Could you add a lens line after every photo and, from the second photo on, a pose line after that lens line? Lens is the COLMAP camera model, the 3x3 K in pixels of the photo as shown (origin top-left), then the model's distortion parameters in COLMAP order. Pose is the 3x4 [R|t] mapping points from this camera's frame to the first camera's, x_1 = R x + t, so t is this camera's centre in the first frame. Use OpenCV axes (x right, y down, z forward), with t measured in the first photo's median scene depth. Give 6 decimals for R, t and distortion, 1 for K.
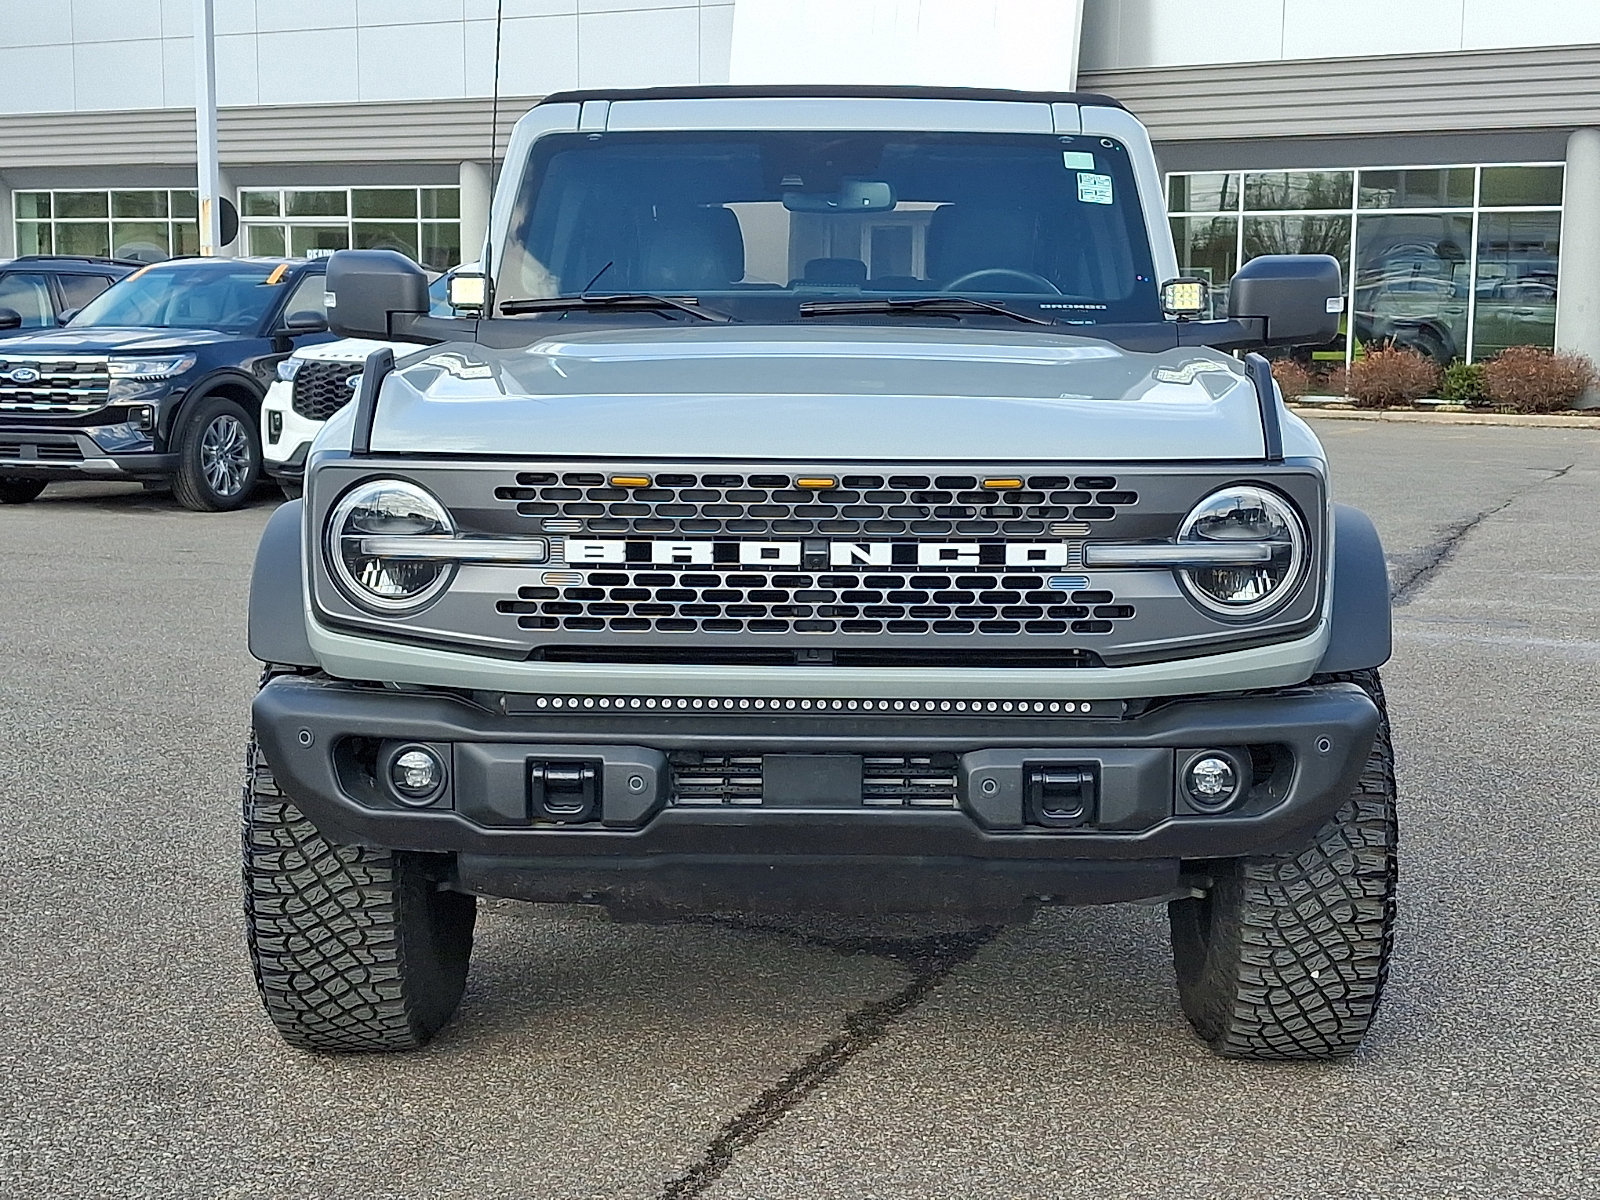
lens RADIAL K [[2403.5, 0, 843.7], [0, 2403.5, 580.6], [0, 0, 1]] dist [0.258959, -0.854482]
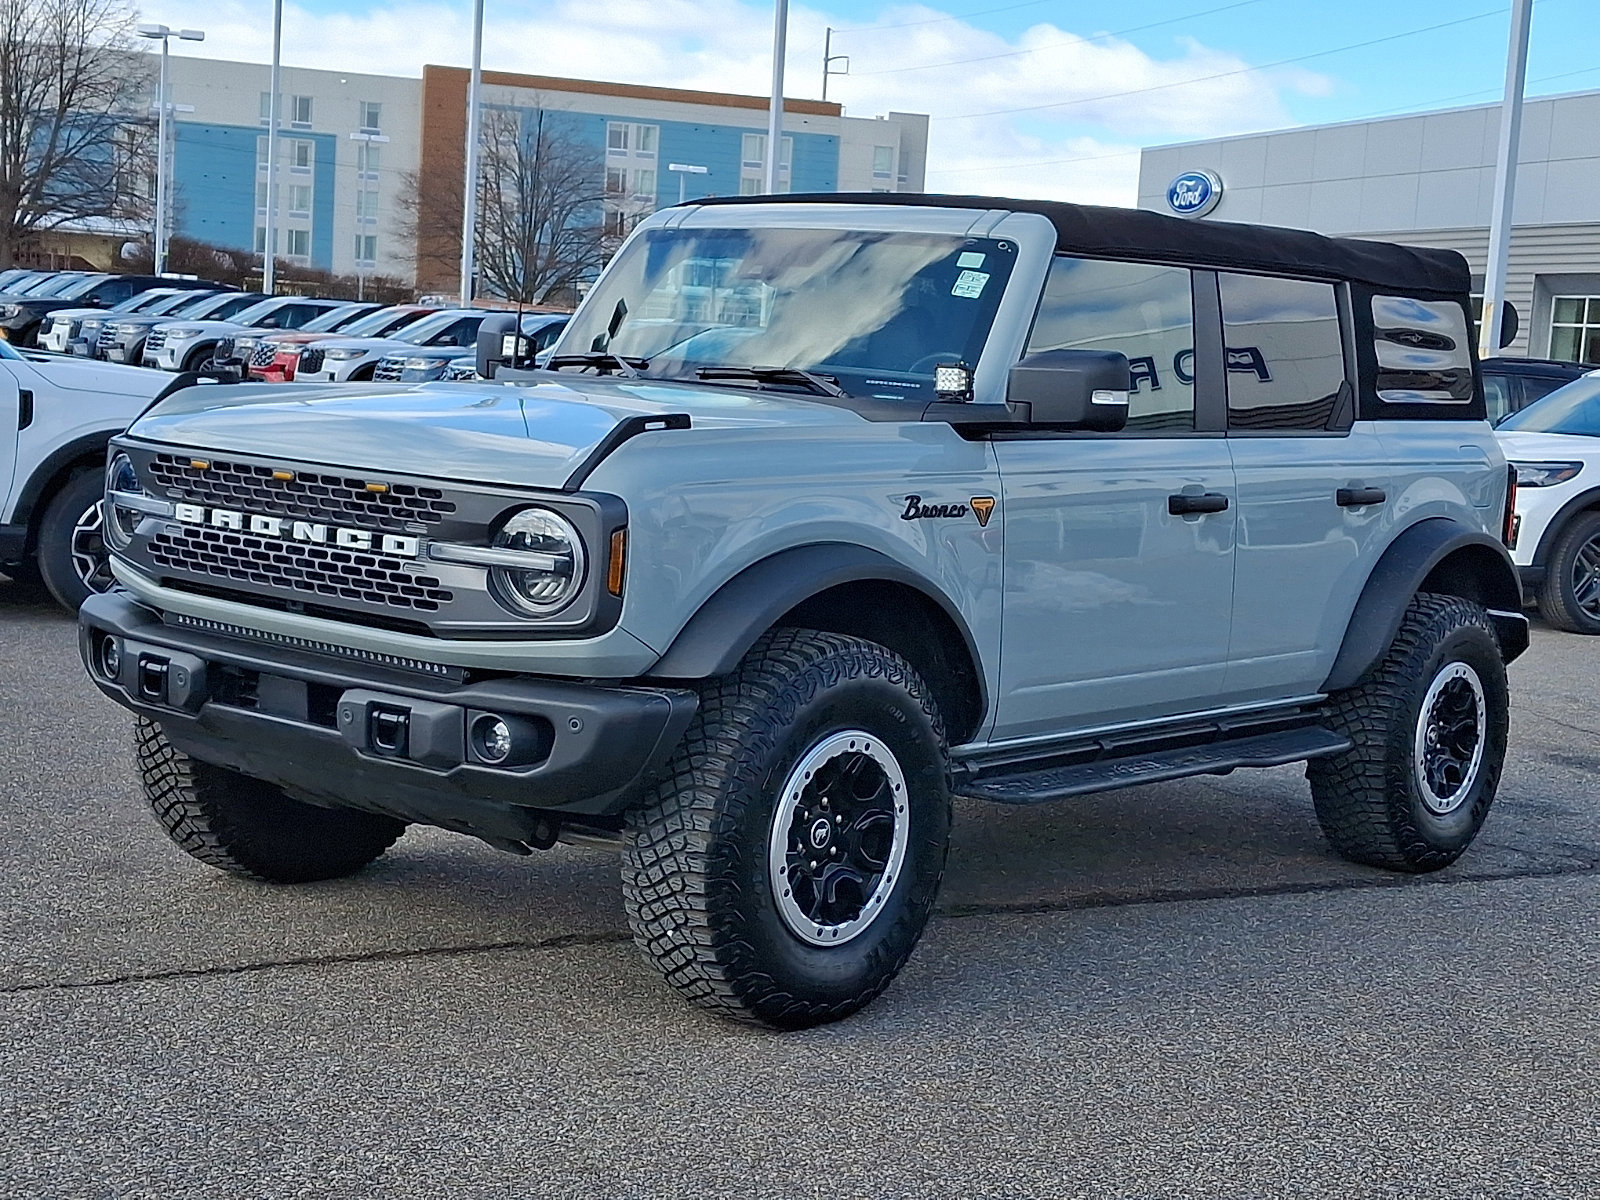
lens RADIAL K [[2403.5, 0, 843.7], [0, 2403.5, 580.6], [0, 0, 1]] dist [0.258959, -0.854482]
pose [[0.777242, 0.102707, -0.620763, 1.080582], [-0.129841, 0.991534, 0.001482, -0.024698], [0.615659, 0.079448, 0.783997, 0.121328]]
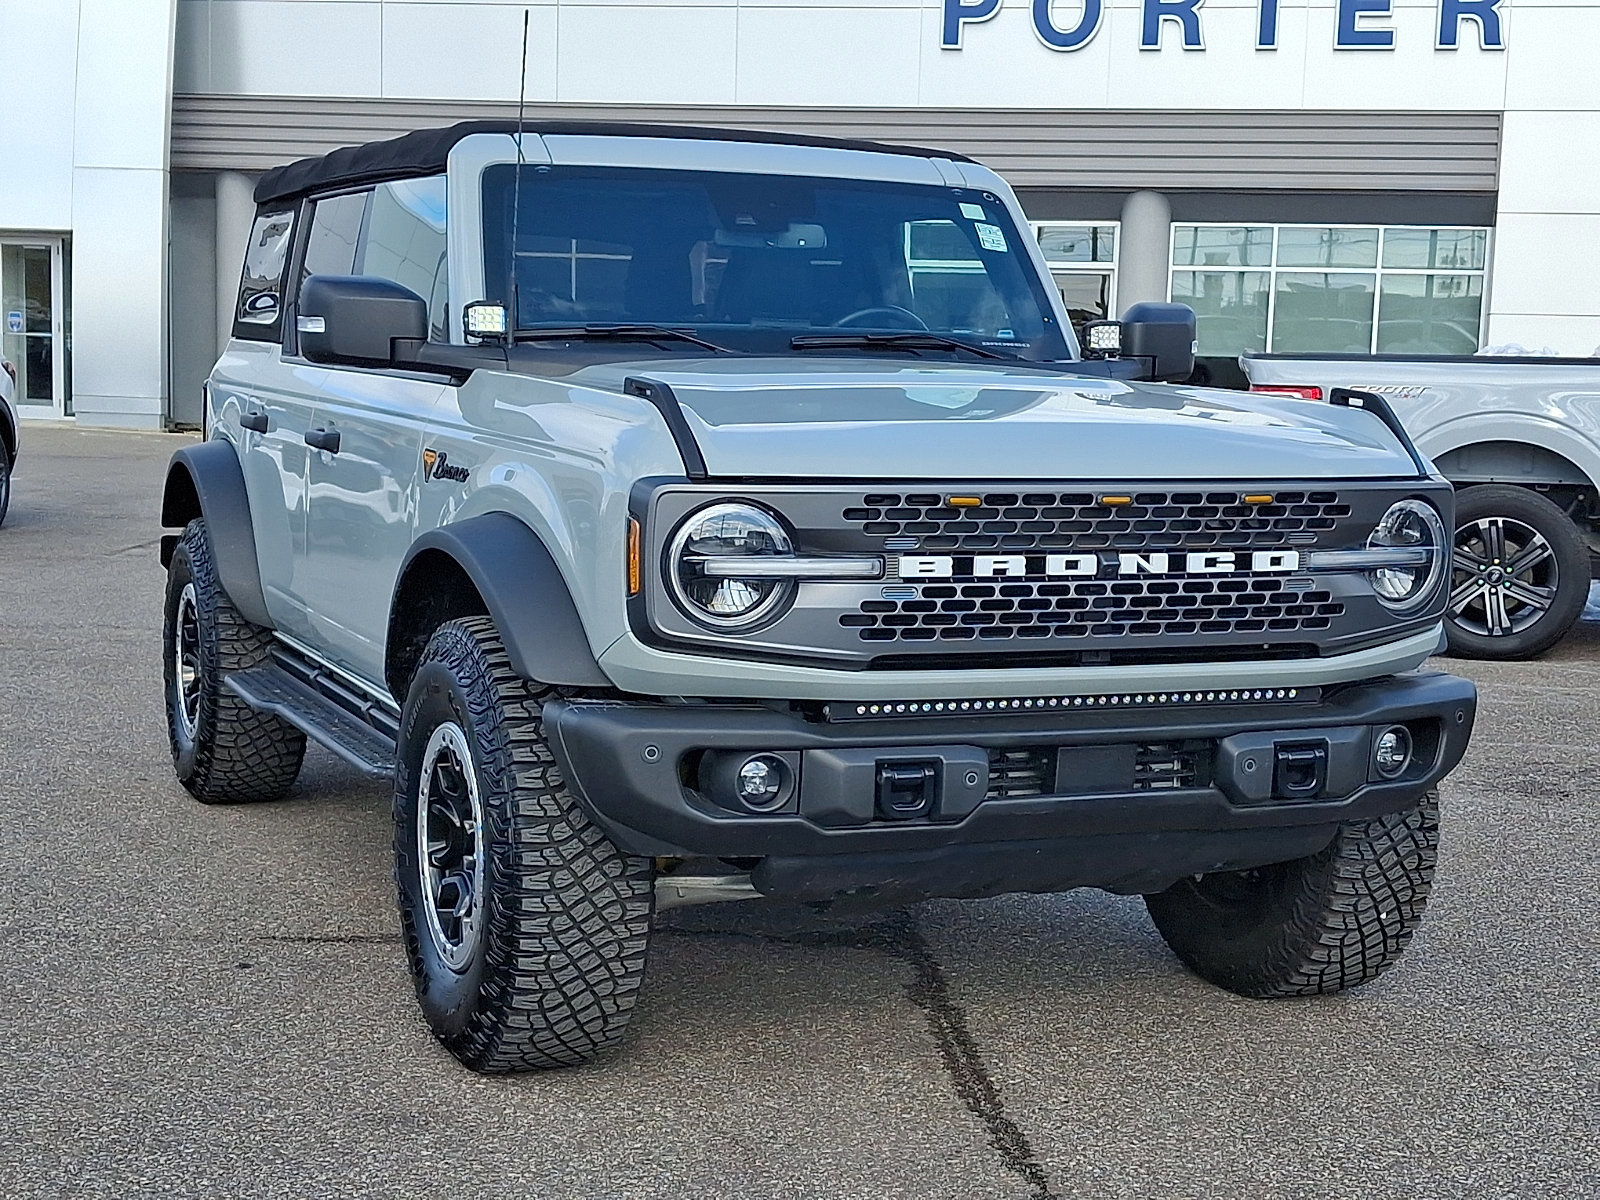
lens RADIAL K [[2403.5, 0, 843.7], [0, 2403.5, 580.6], [0, 0, 1]] dist [0.258959, -0.854482]
pose [[0.918419, -0.023968, 0.394882, -0.561600], [0.027151, 0.999628, -0.002474, -0.004184], [-0.394676, 0.012994, 0.918728, 0.025184]]
